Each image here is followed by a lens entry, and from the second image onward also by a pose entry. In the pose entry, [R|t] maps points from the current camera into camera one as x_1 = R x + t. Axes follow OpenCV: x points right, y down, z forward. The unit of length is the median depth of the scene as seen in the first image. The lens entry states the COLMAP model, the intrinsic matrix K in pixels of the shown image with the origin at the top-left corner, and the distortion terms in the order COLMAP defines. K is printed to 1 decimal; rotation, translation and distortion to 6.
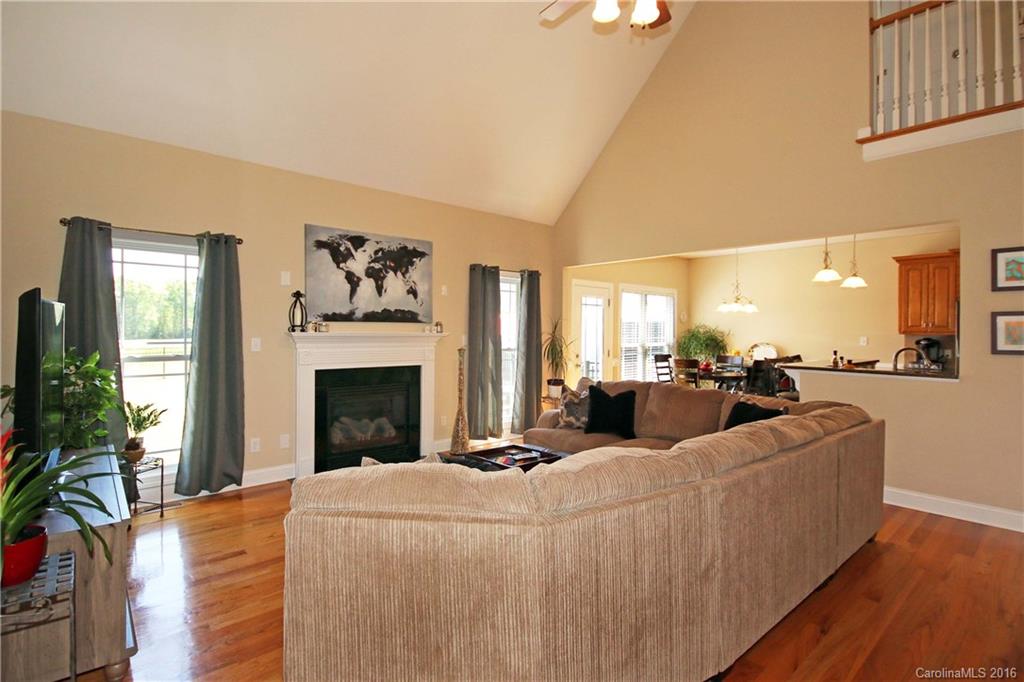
lens RADIAL K [[504.5, 0, 512.0], [0, 504.5, 341.0], [0, 0, 1]] dist [0.001528, 0.000020]
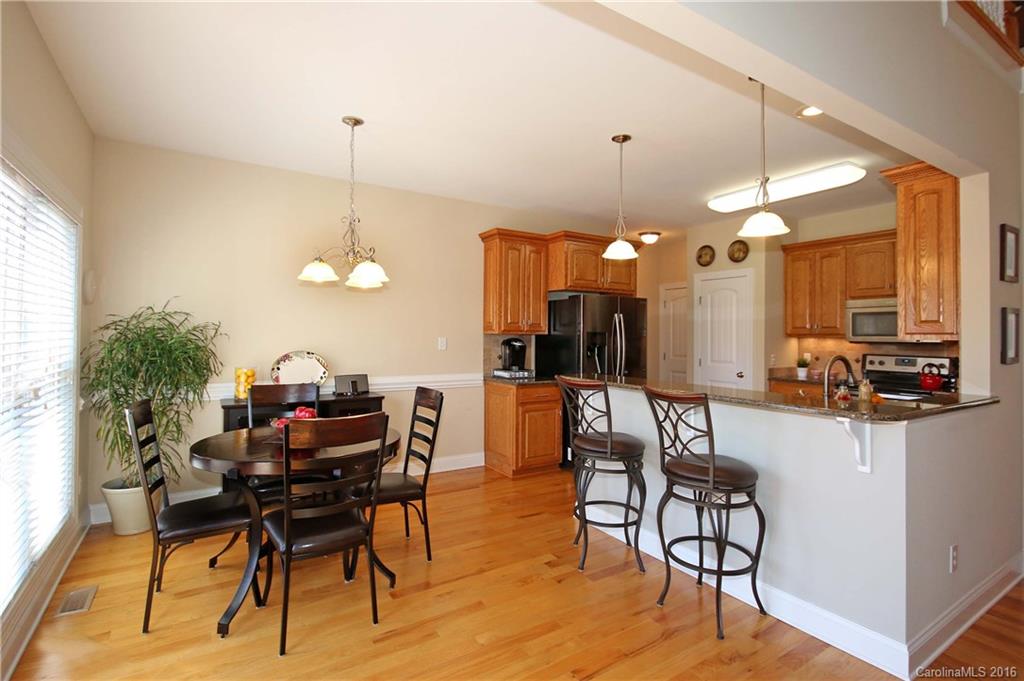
lens RADIAL K [[504.5, 0, 512.0], [0, 504.5, 340.5], [0, 0, 1]] dist [0.001528, 0.000020]
pose [[0.173546, -0.015679, 0.984701, 0.036688], [0.009238, 0.999855, 0.014292, -0.011721], [-0.984782, 0.006617, 0.173666, 0.697515]]
